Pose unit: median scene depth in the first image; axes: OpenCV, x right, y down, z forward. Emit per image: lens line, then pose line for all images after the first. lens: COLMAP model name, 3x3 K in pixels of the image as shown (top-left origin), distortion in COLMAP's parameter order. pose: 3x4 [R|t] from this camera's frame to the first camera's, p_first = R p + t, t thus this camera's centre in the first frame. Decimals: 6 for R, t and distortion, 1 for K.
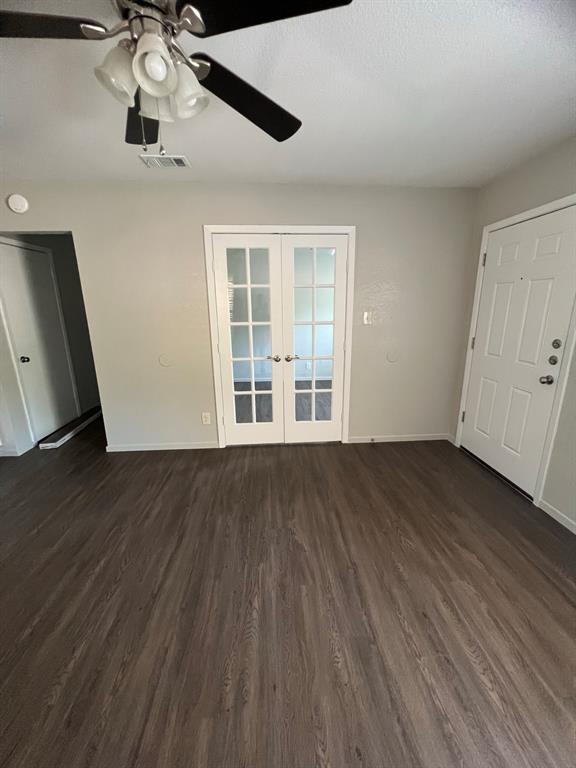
lens RADIAL K [[308.4, 0, 292.9], [0, 308.4, 380.1], [0, 0, 1]] dist [-0.000074, 0.001337]
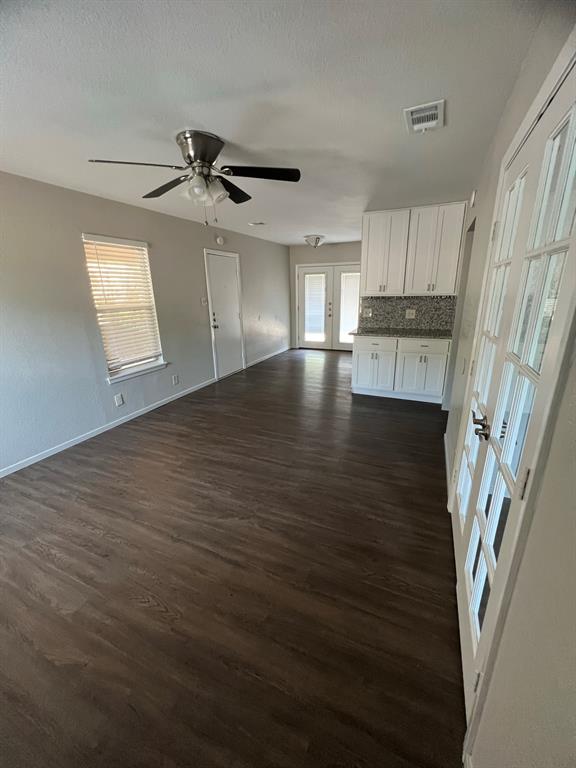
lens RADIAL K [[308.4, 0, 287.2], [0, 308.4, 384.9], [0, 0, 1]] dist [-0.000074, 0.001337]
pose [[-0.475659, 0.282751, -0.832947, 0.755986], [-0.187139, 0.892723, 0.409909, -0.421288], [0.859493, 0.350854, -0.371717, 1.511610]]
